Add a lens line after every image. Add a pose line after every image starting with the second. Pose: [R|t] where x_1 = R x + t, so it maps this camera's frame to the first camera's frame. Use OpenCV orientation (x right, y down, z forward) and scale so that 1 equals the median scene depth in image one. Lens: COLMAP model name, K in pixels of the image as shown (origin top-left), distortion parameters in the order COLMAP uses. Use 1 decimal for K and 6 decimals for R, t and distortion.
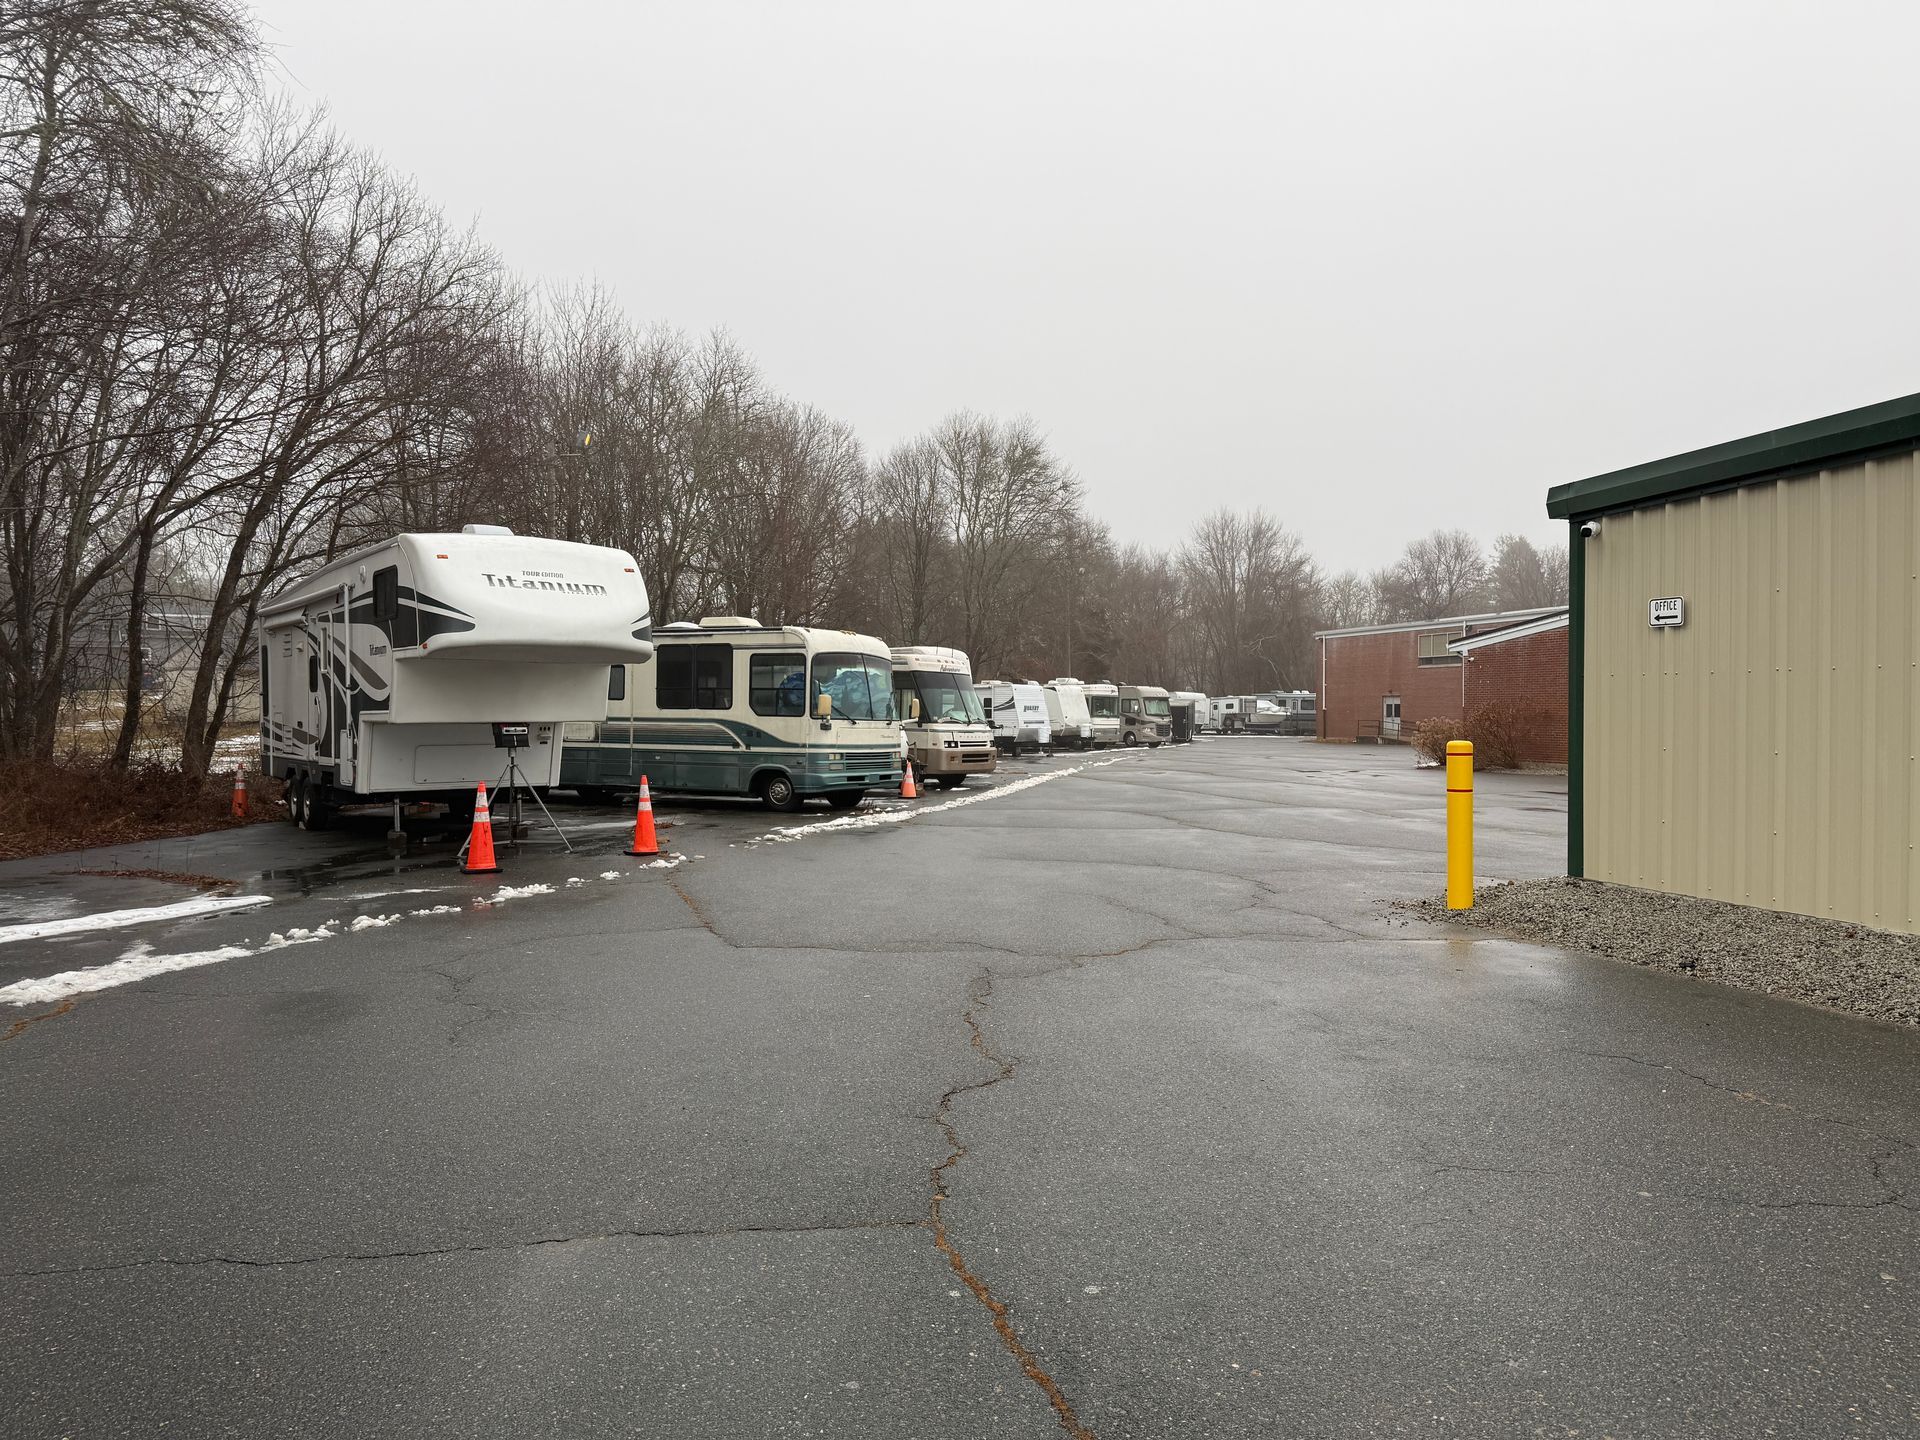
lens RADIAL K [[1334.5, 0, 960.0], [0, 1334.5, 720.0], [0, 0, 1]] dist [0.115997, -0.166020]
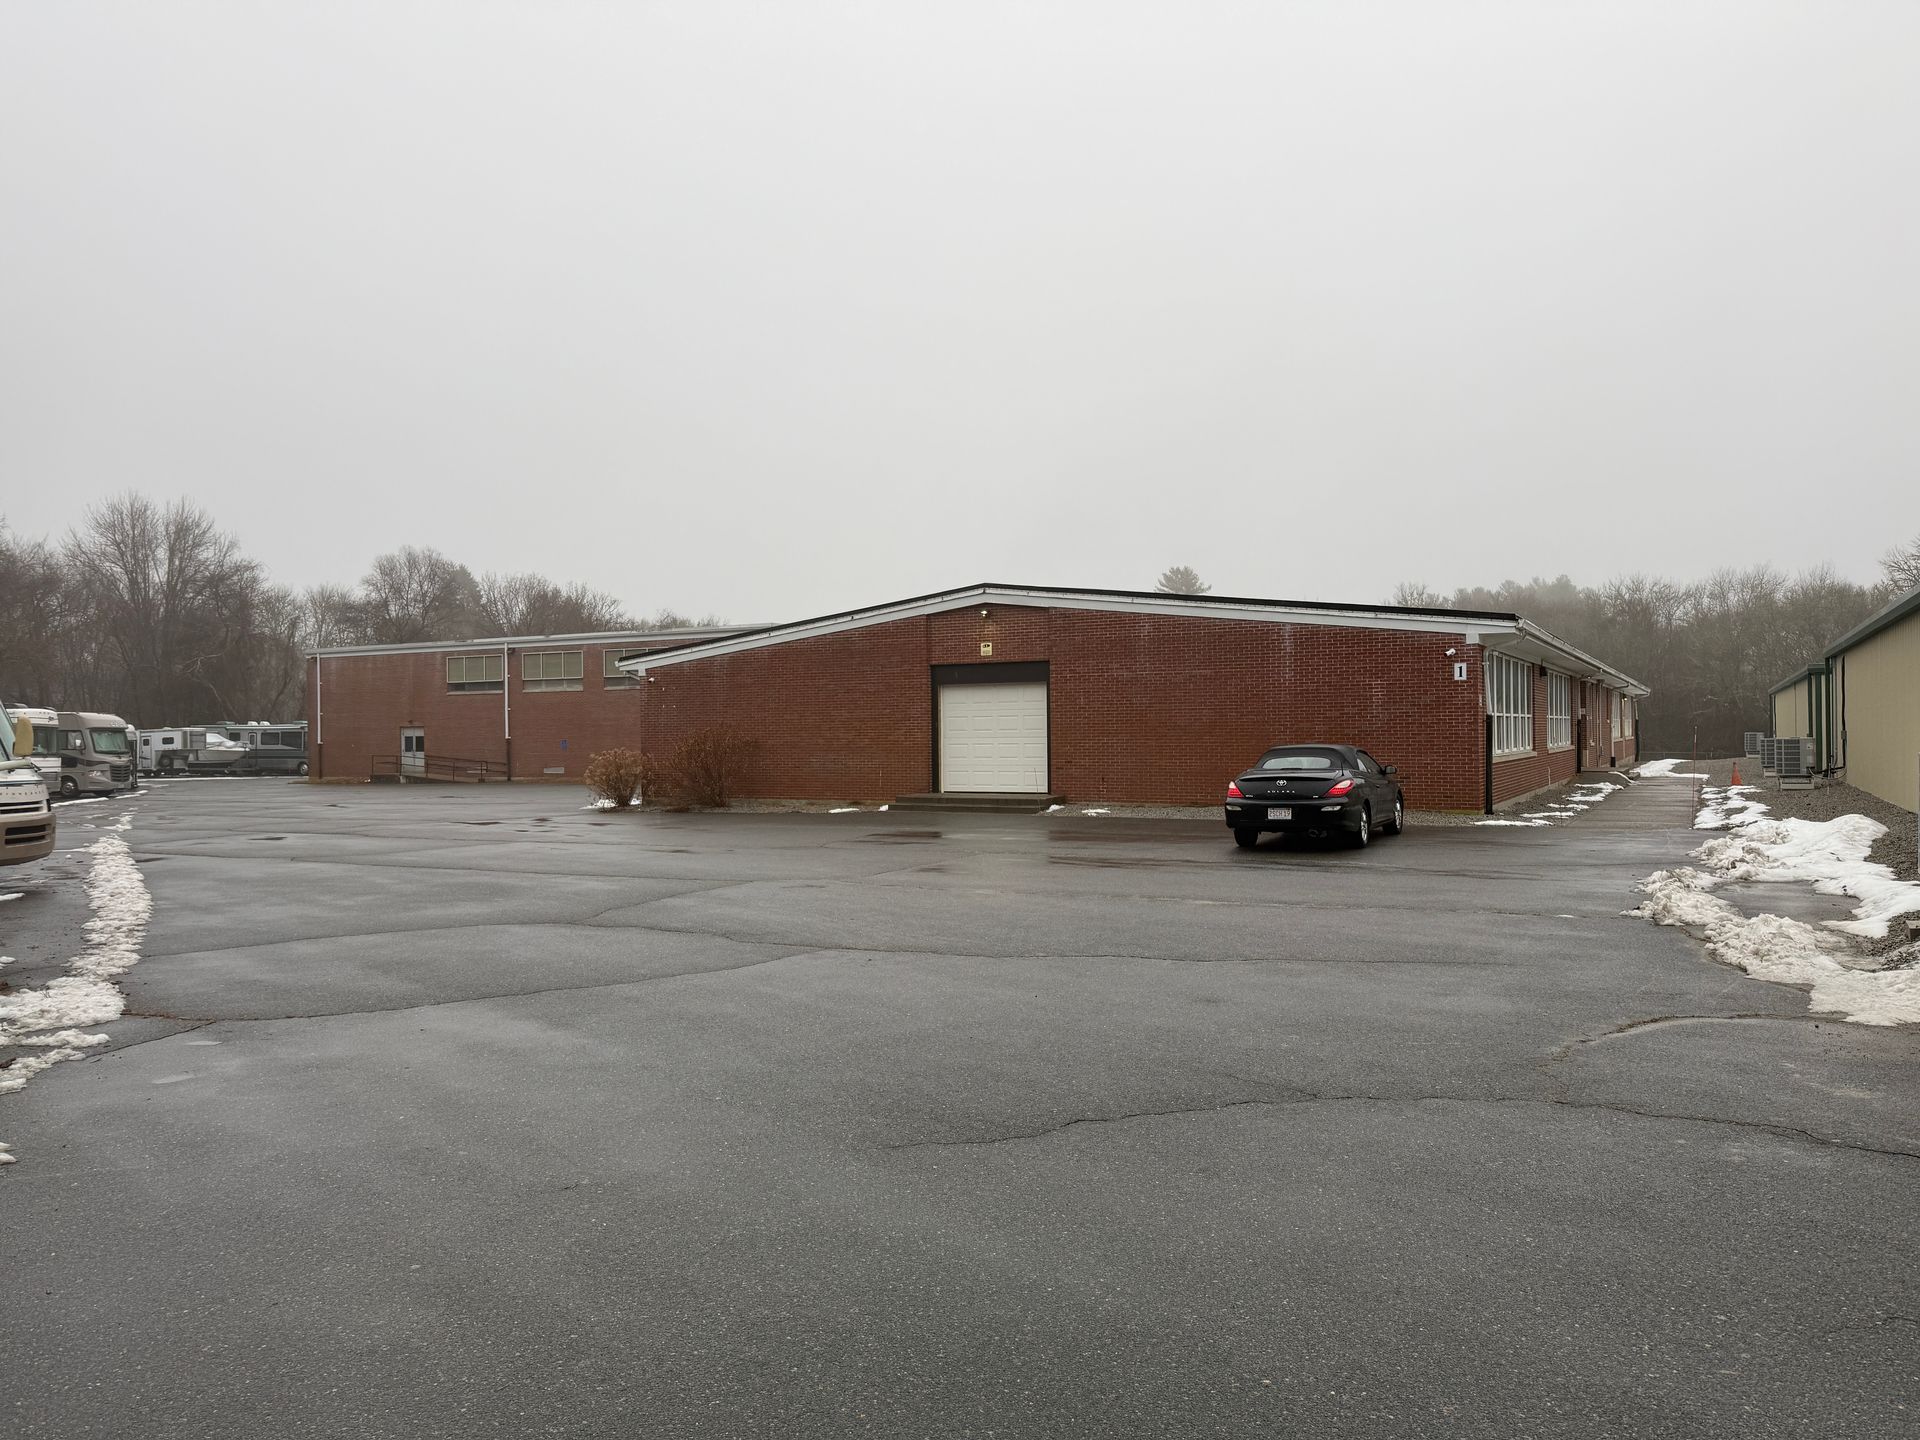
lens RADIAL K [[1334.5, 0, 960.0], [0, 1334.5, 720.0], [0, 0, 1]] dist [0.115997, -0.166020]
pose [[0.709169, 0.003807, 0.705028, -0.038251], [0.014160, 0.999707, -0.019641, -0.000272], [-0.704896, 0.023912, 0.708907, 0.130963]]
